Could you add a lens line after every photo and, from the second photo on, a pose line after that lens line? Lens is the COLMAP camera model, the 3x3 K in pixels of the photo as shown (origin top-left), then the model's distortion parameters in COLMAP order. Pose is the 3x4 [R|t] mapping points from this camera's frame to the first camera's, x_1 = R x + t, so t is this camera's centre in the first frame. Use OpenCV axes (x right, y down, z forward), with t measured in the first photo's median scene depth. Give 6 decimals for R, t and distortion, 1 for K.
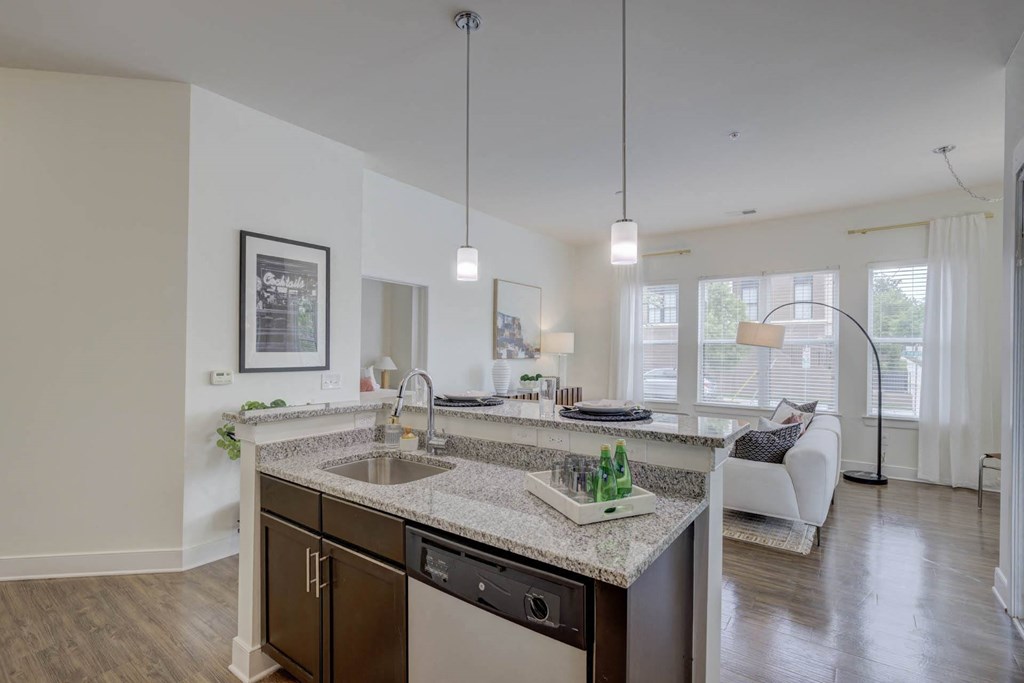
lens RADIAL K [[464.7, 0, 512.1], [0, 464.7, 360.1], [0, 0, 1]] dist [-0.018774, -0.000552]
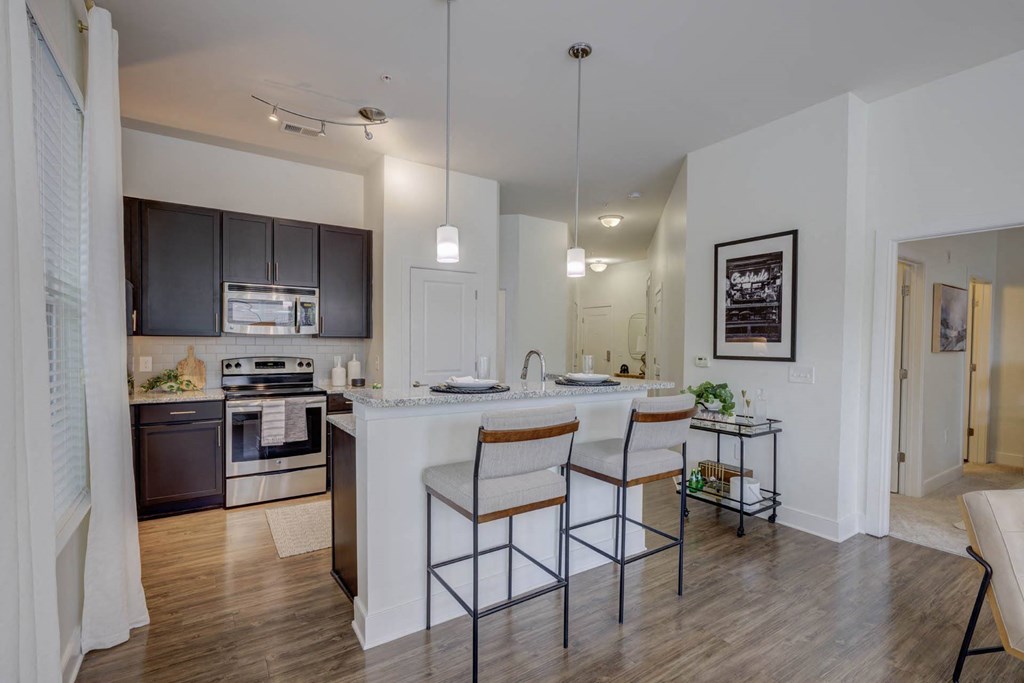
lens RADIAL K [[464.7, 0, 511.0], [0, 464.7, 346.0], [0, 0, 1]] dist [-0.018774, -0.000552]
pose [[-0.344142, 0.008627, -0.938878, 1.037804], [-0.021805, 0.999615, 0.017178, -0.022368], [0.938664, 0.026384, -0.343821, 1.227134]]
